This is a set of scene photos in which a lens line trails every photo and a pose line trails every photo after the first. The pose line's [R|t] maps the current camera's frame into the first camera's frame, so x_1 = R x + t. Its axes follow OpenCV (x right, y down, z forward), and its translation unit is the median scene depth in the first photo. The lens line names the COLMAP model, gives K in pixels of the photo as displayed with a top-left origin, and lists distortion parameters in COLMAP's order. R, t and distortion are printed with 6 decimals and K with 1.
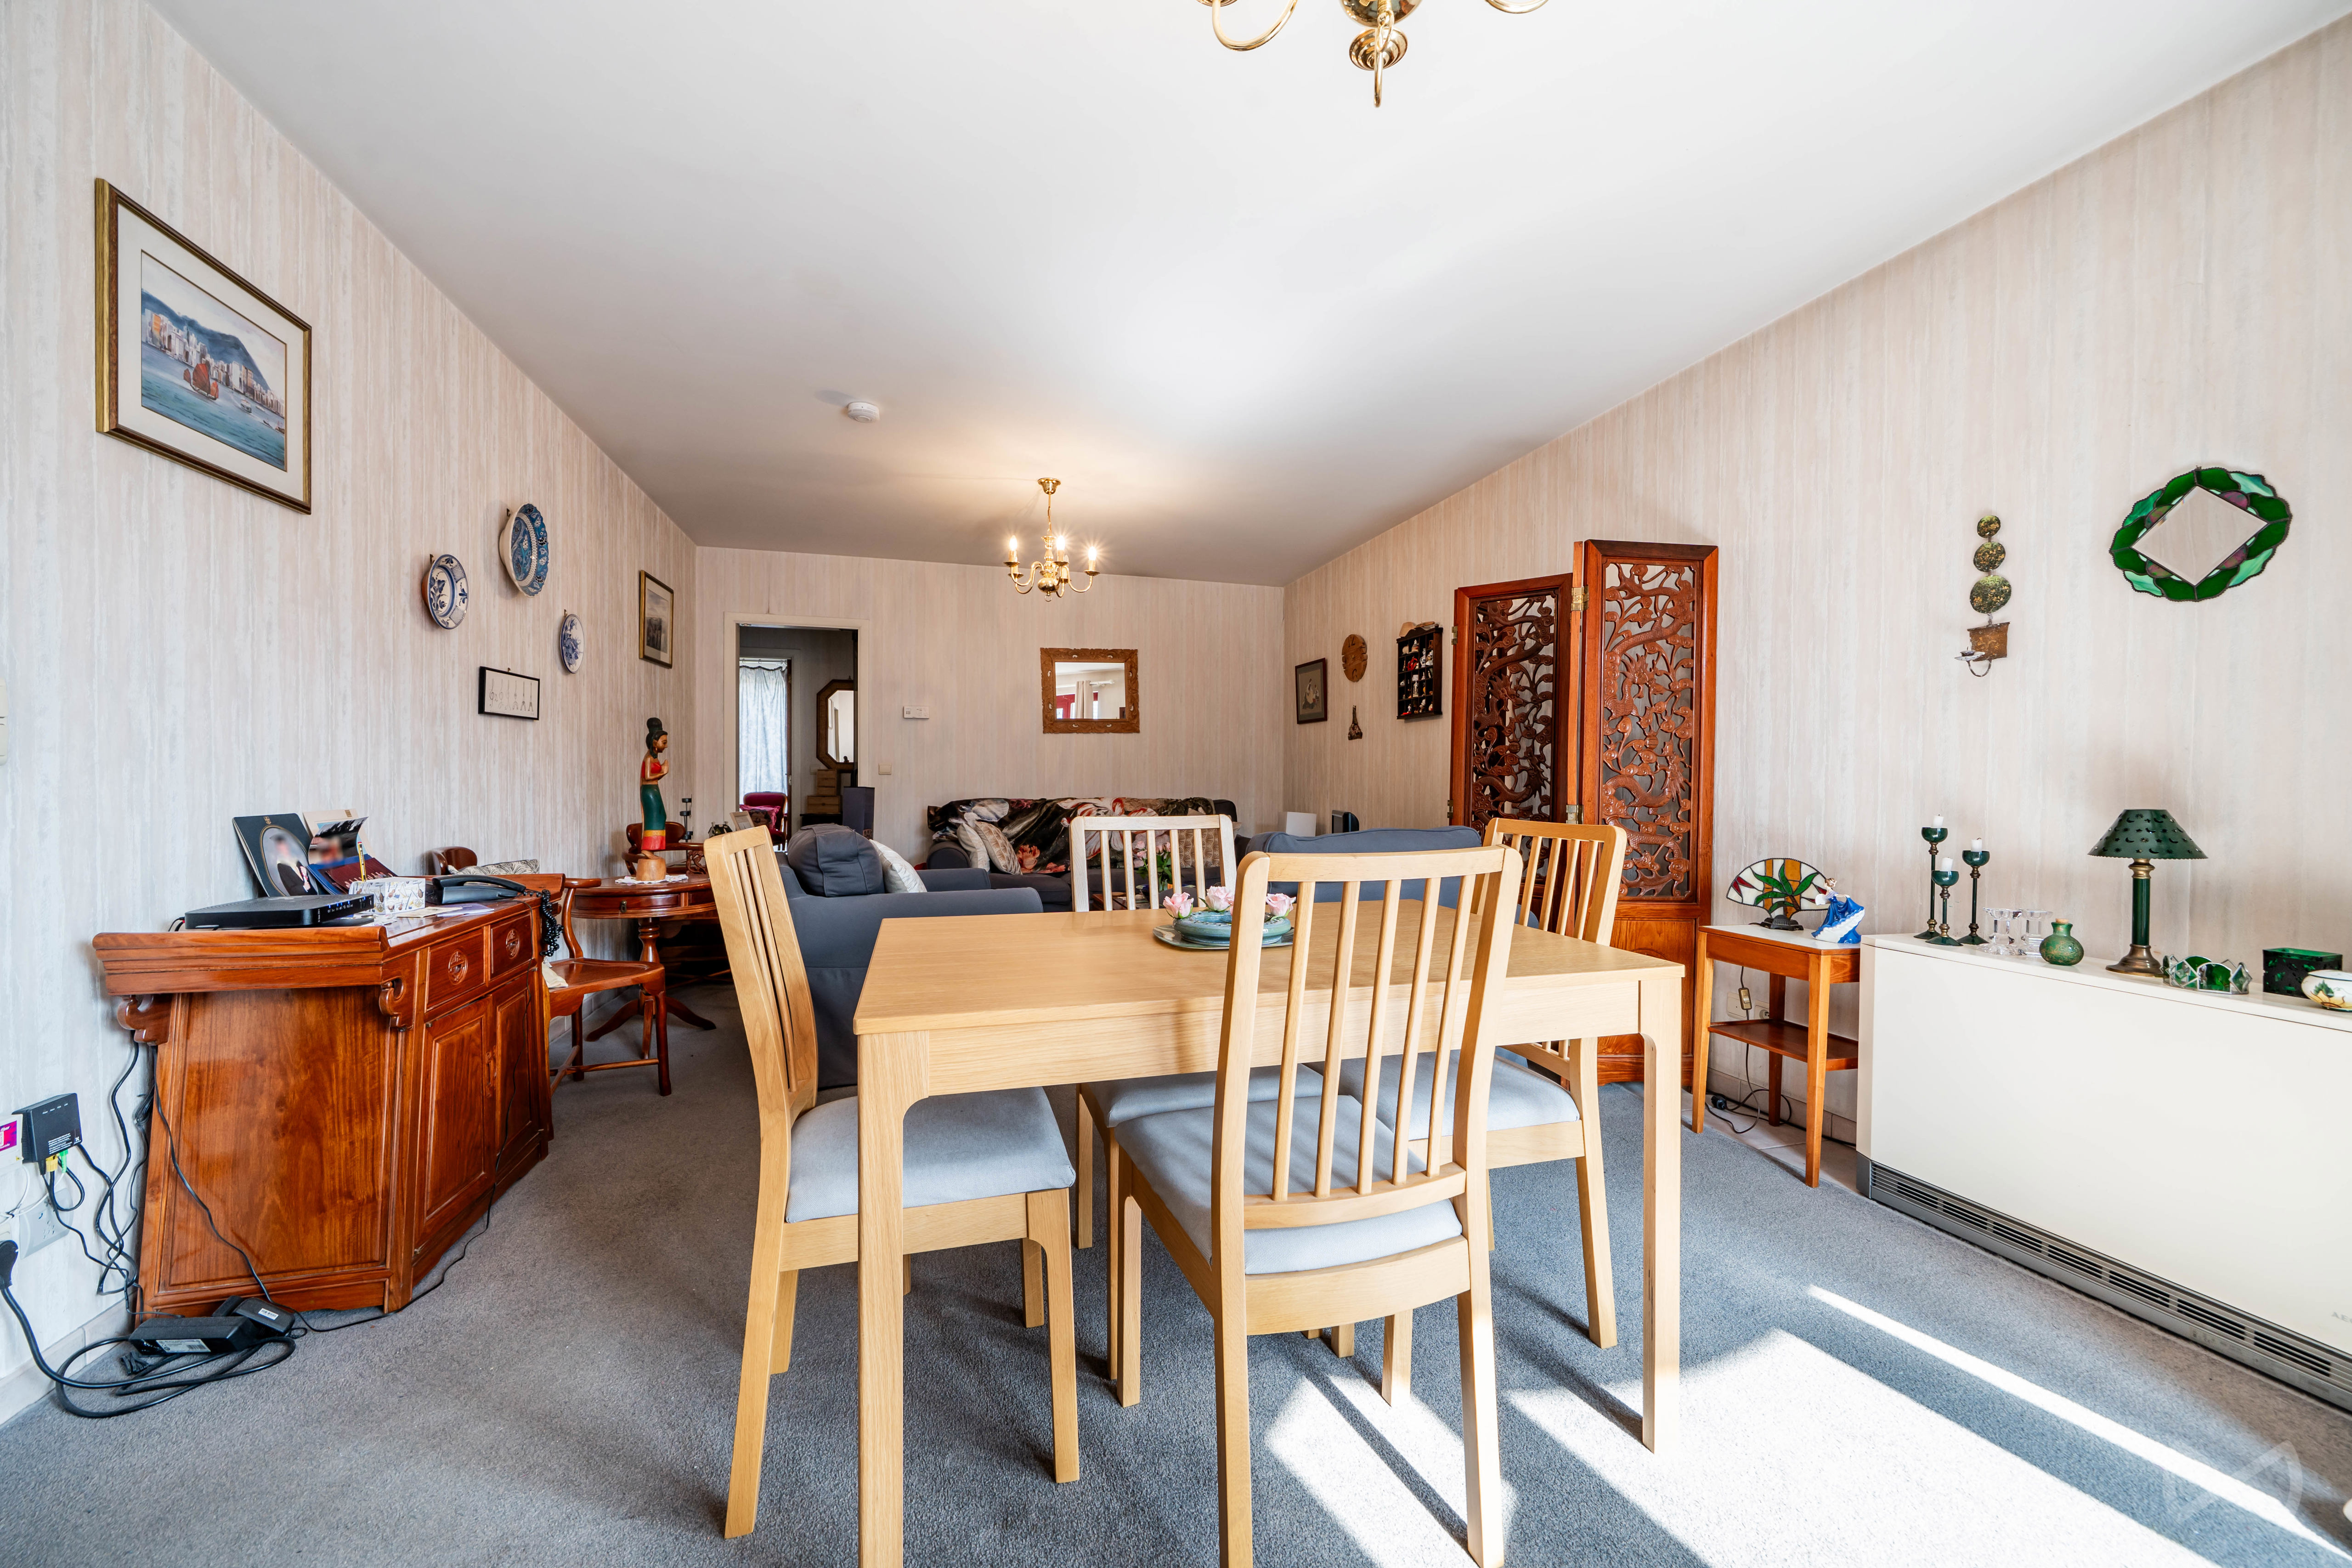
lens RADIAL K [[900.9, 0, 1181.8], [0, 900.9, 787.4], [0, 0, 1]] dist [-0.003438, -0.000829]
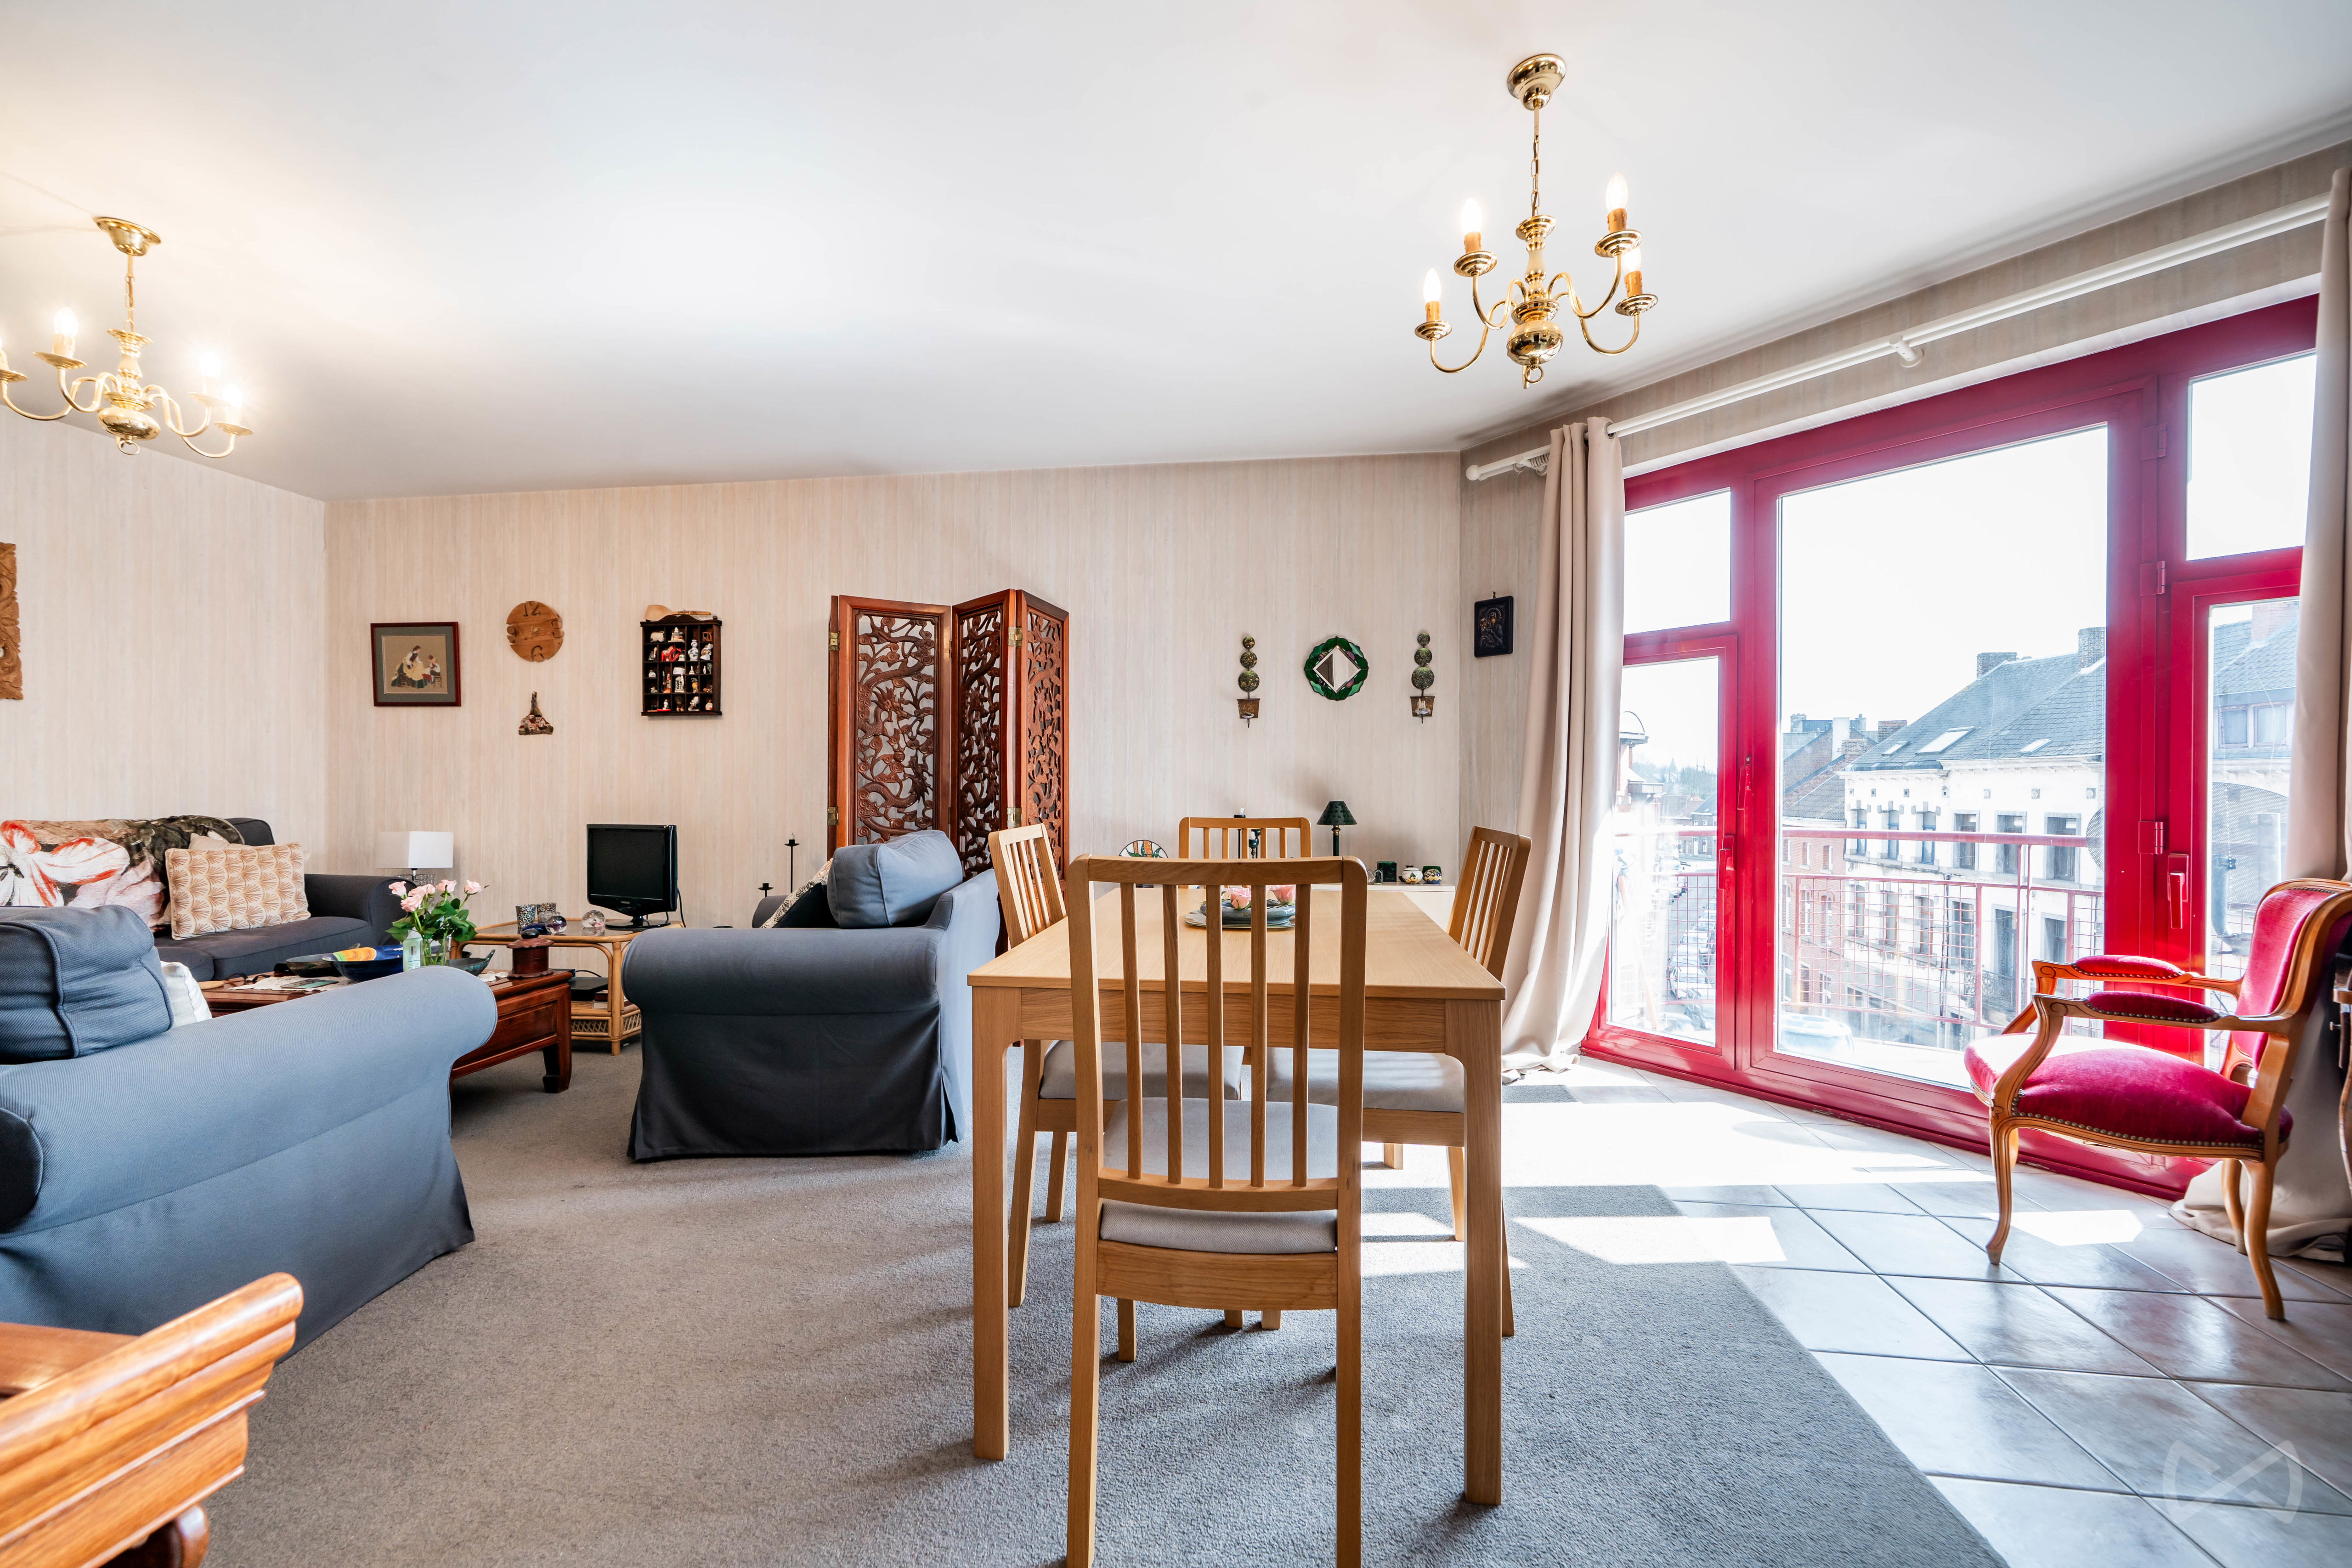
lens RADIAL K [[900.9, 0, 1181.8], [0, 900.9, 787.4], [0, 0, 1]] dist [-0.003438, -0.000829]
pose [[0.387135, -0.004688, 0.922011, -0.495571], [0.007807, 0.999968, 0.001806, -0.006818], [-0.921990, 0.006499, 0.387159, 0.277496]]
